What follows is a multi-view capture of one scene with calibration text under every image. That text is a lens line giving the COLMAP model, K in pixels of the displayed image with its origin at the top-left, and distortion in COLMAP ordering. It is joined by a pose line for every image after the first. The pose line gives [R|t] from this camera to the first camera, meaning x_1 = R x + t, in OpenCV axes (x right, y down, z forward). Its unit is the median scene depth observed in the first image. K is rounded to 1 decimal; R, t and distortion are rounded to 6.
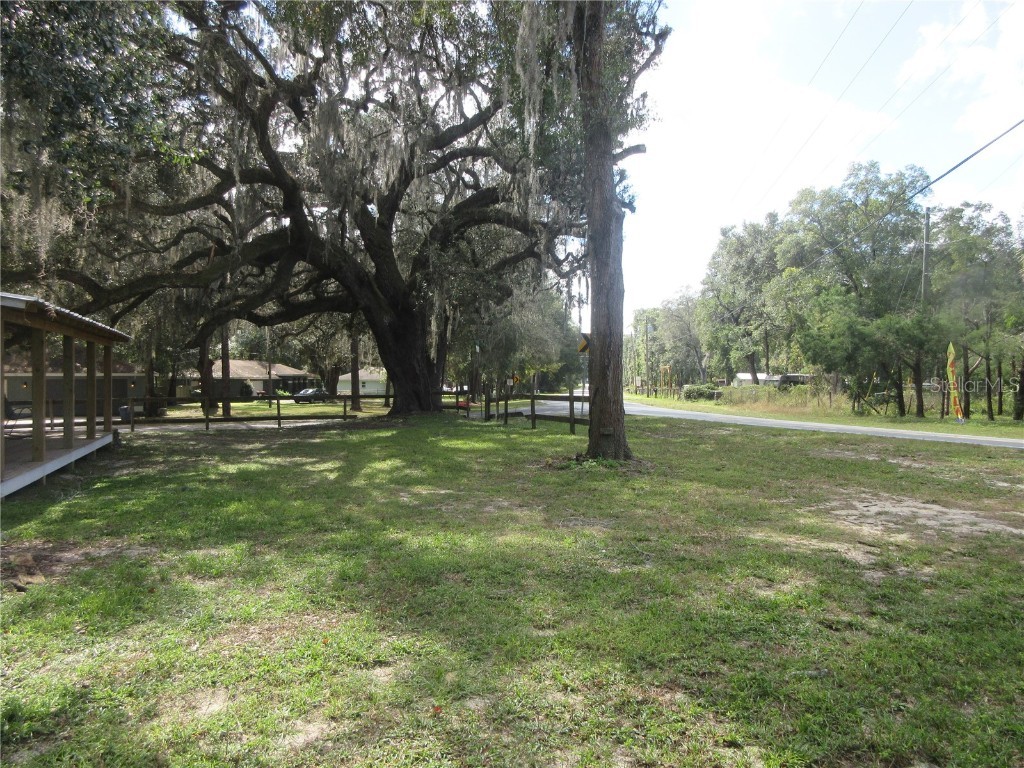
lens RADIAL K [[767.6, 0, 512.0], [0, 767.6, 384.0], [0, 0, 1]] dist [-0.002148, -0.003060]
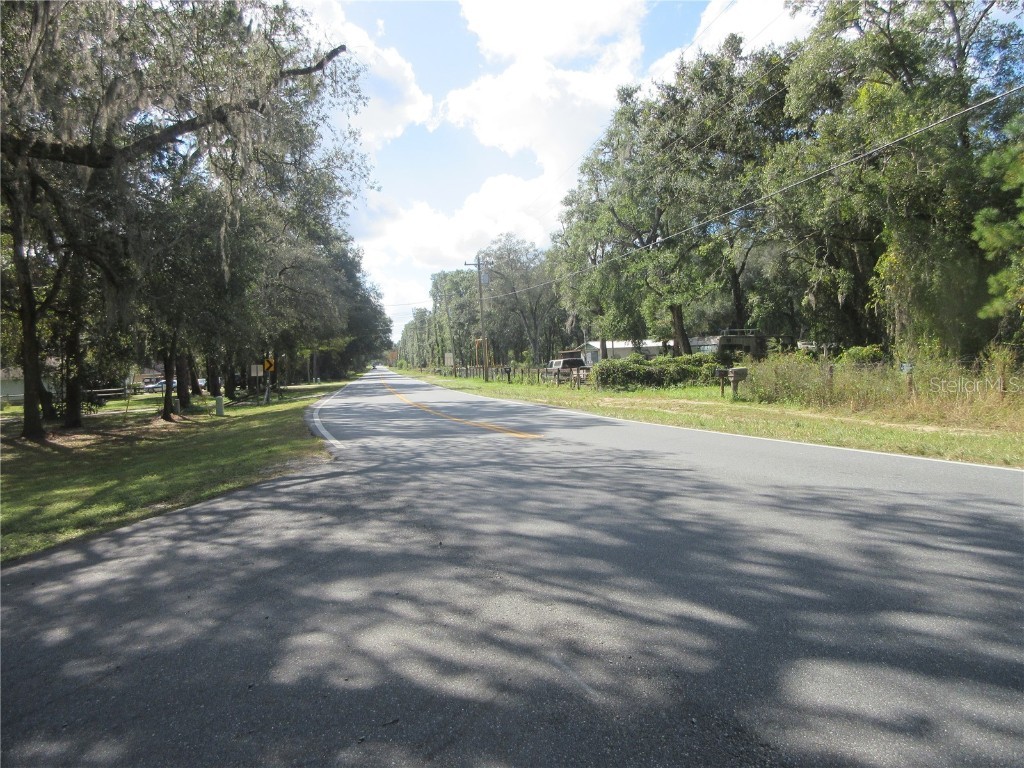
lens RADIAL K [[767.6, 0, 512.0], [0, 767.6, 384.0], [0, 0, 1]] dist [-0.002148, -0.003060]
pose [[0.960679, -0.054473, 0.272265, 0.013751], [0.047551, 0.998357, 0.031964, -0.000473], [-0.273559, -0.017761, 0.961691, 0.273983]]
